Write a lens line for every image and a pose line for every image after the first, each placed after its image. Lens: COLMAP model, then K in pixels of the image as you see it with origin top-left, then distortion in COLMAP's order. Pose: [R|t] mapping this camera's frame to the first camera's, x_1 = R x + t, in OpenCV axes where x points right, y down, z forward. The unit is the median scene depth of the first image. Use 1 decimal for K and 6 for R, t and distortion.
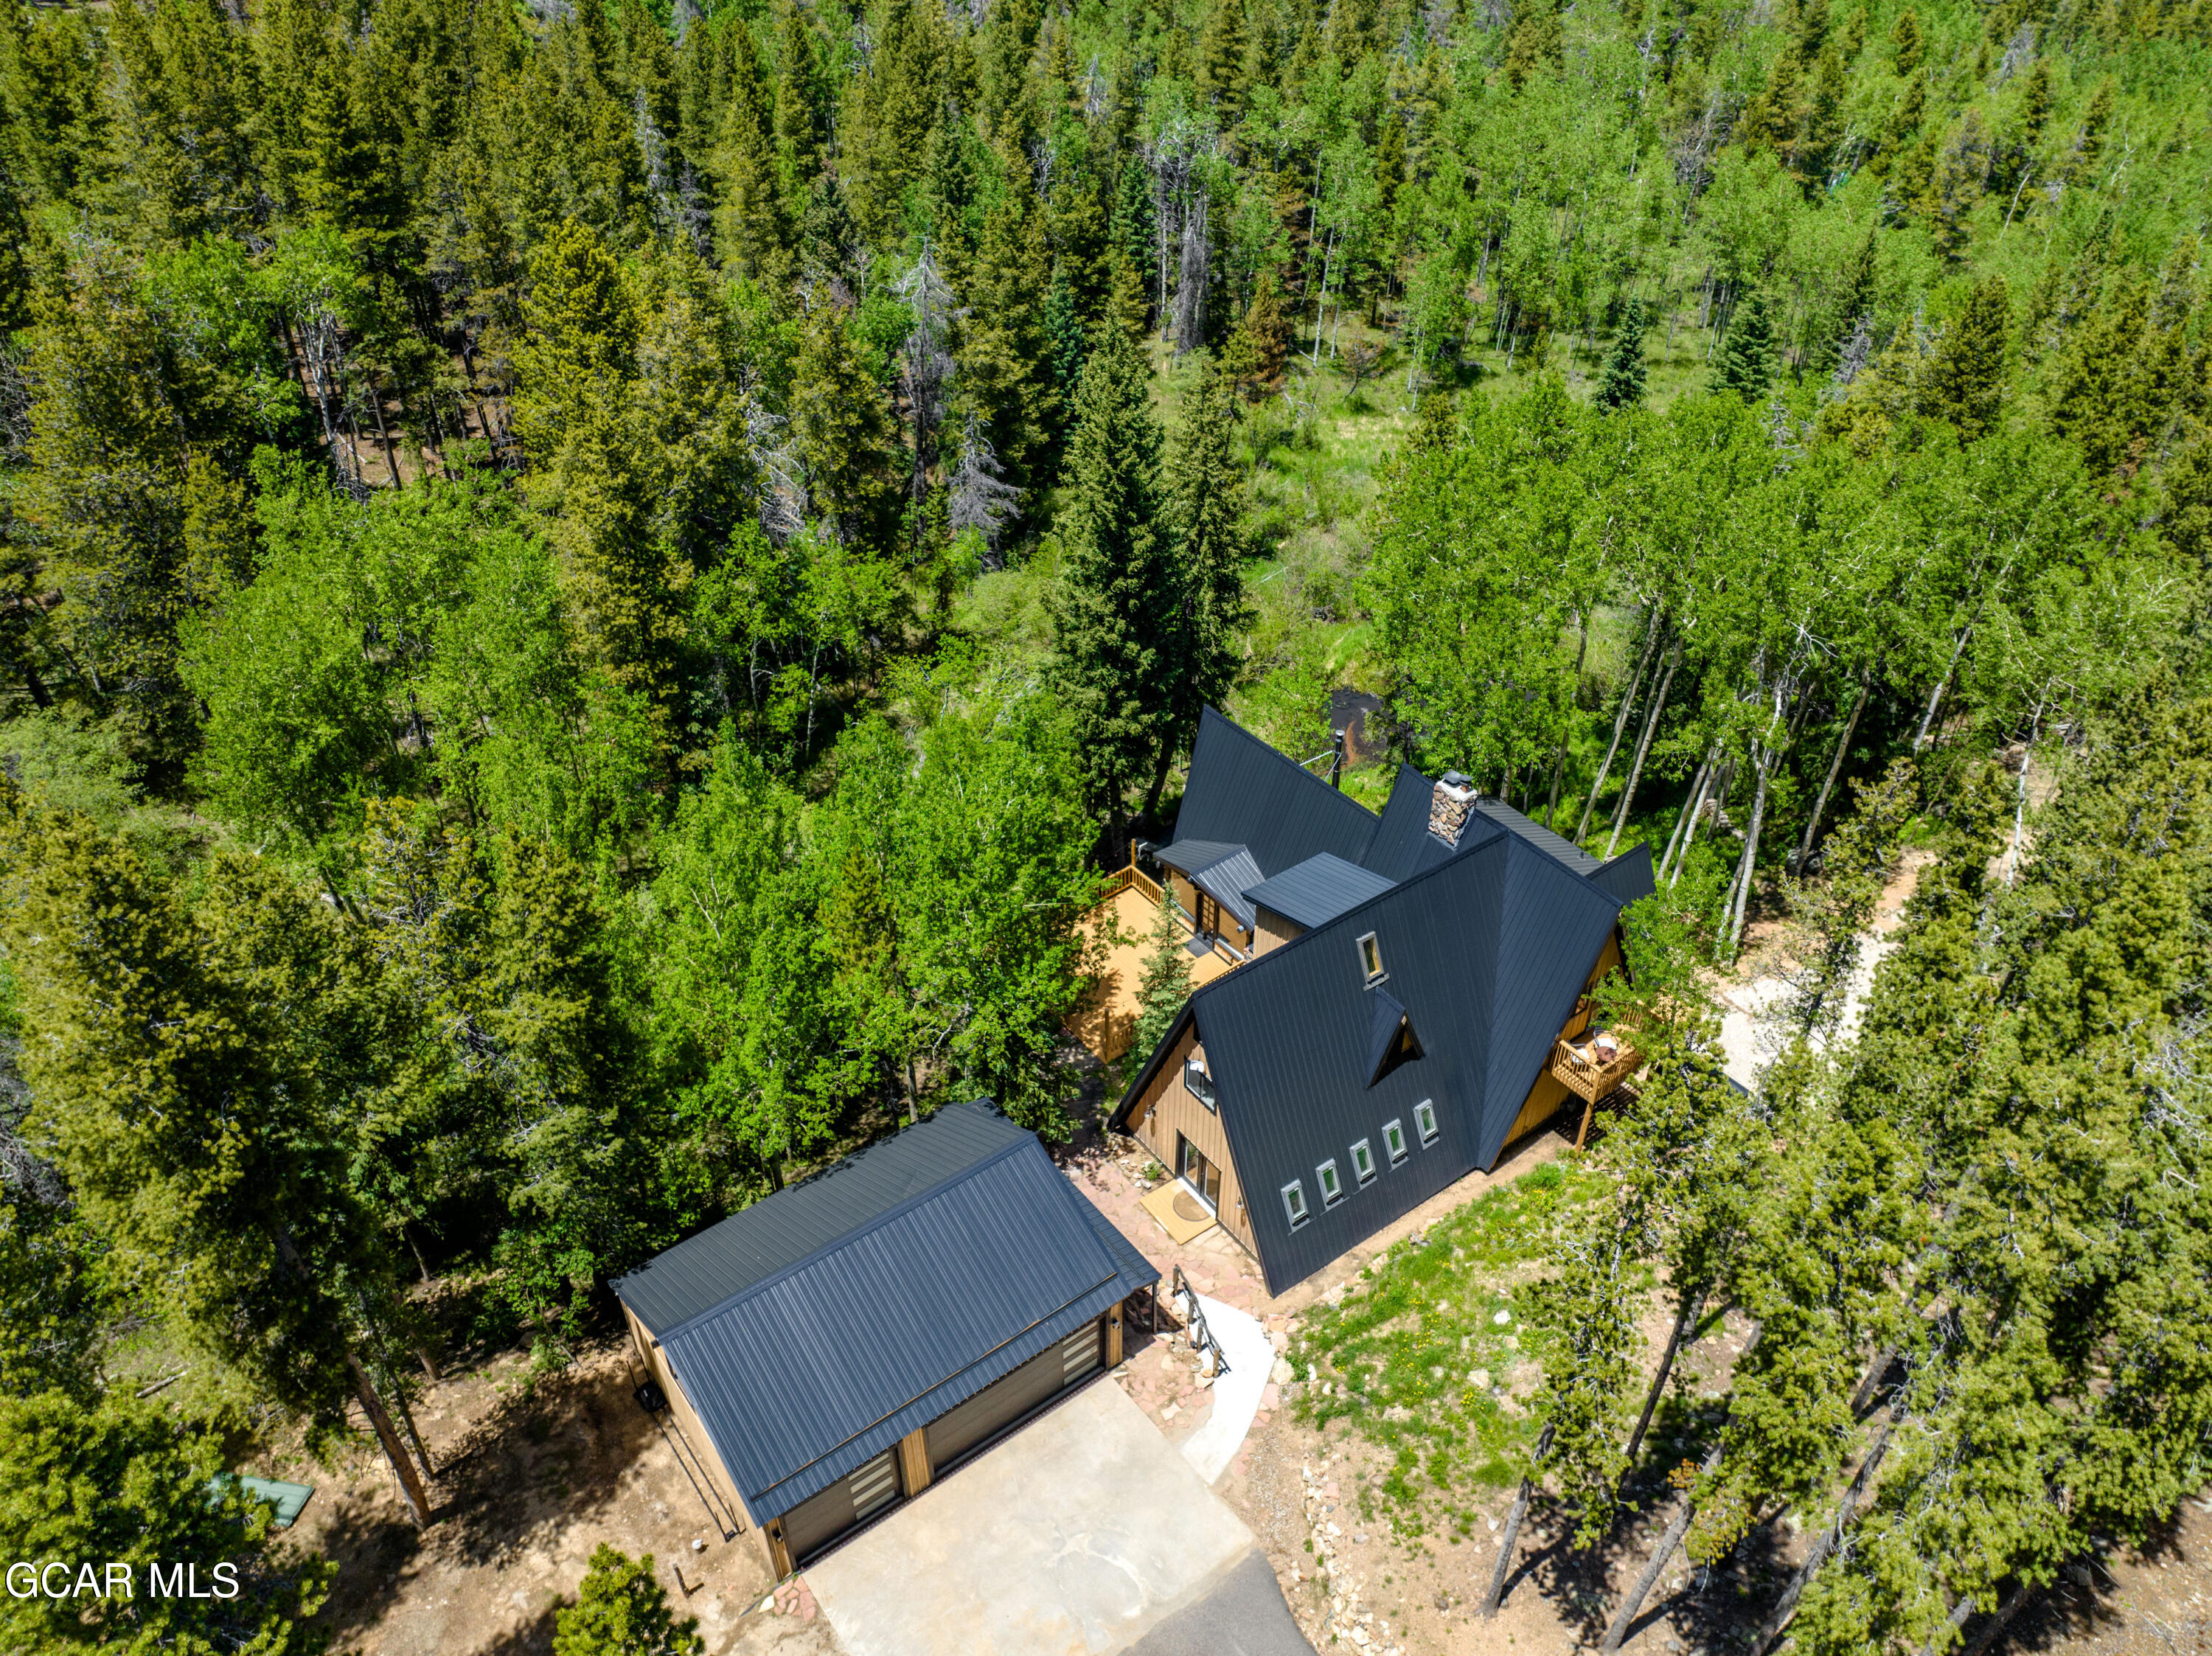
lens RADIAL K [[1578.6, 0, 1101.8], [0, 1578.6, 832.6], [0, 0, 1]] dist [-0.053438, -0.000474]
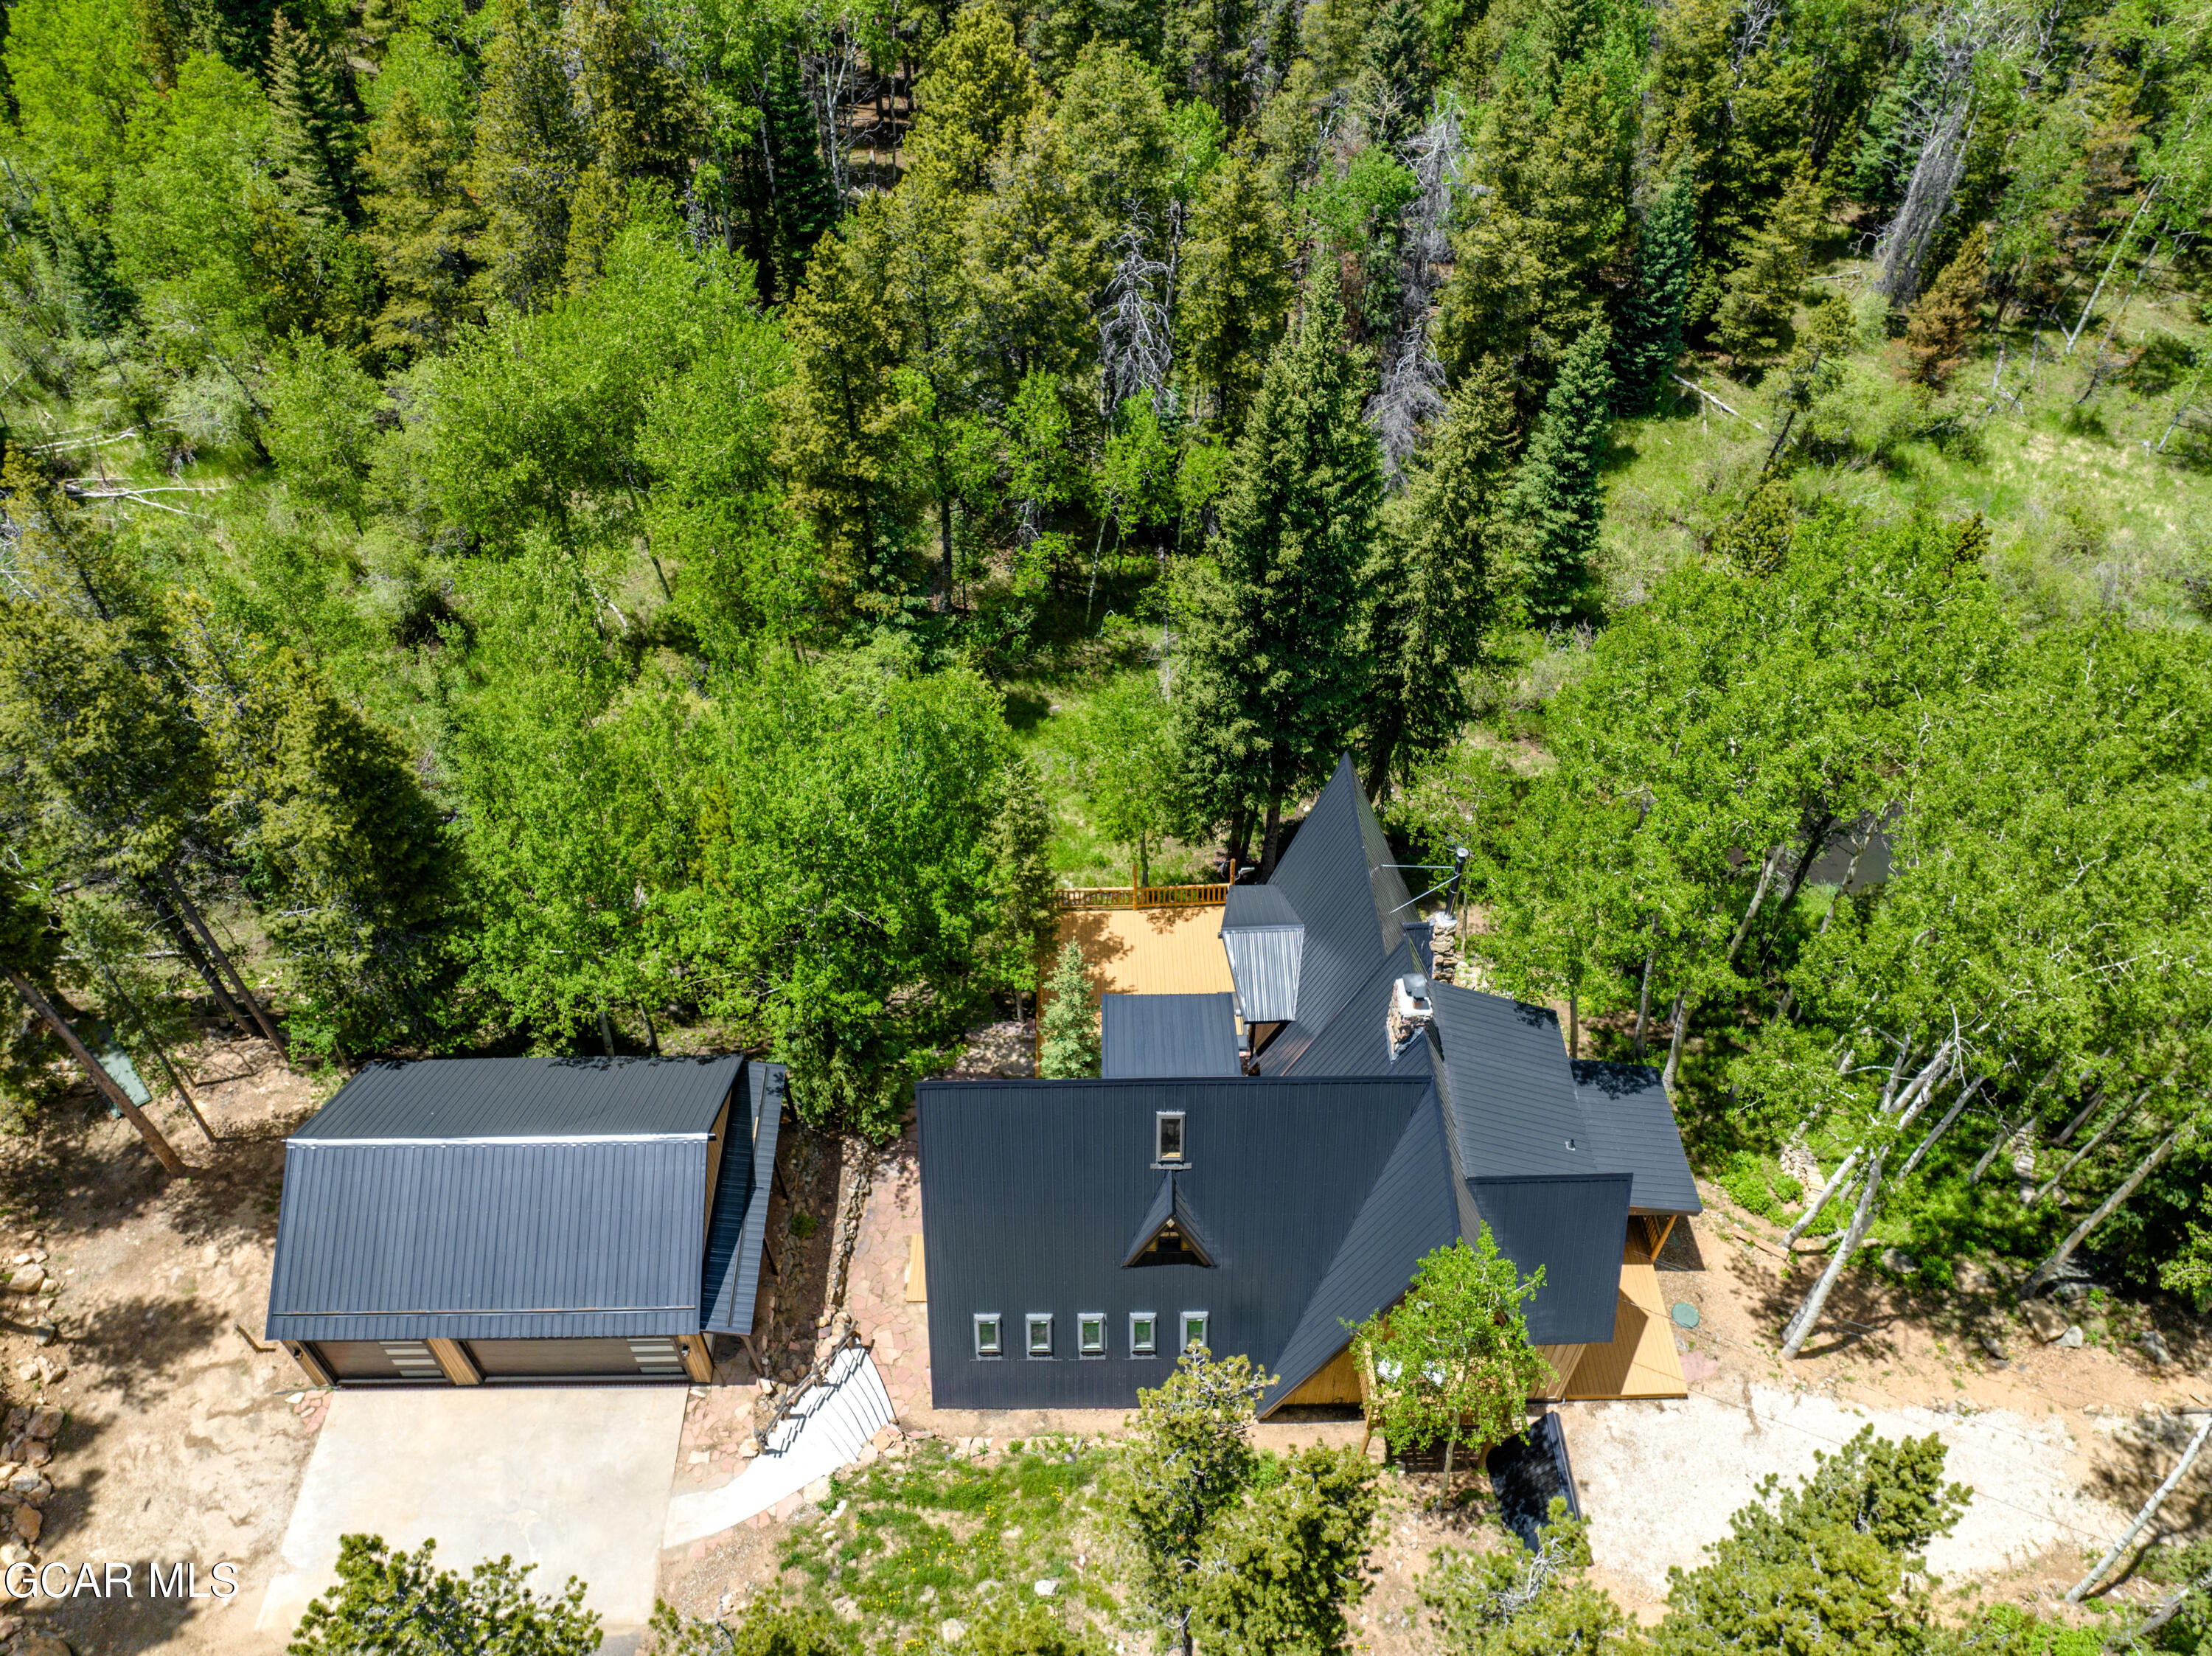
lens RADIAL K [[1578.6, 0, 1103.4], [0, 1578.6, 825.3], [0, 0, 1]] dist [-0.053438, -0.000474]
pose [[0.811920, 0.411750, -0.413821, 0.367151], [-0.344530, 0.910237, 0.229711, -0.220137], [0.471259, -0.043933, 0.880900, 0.222072]]
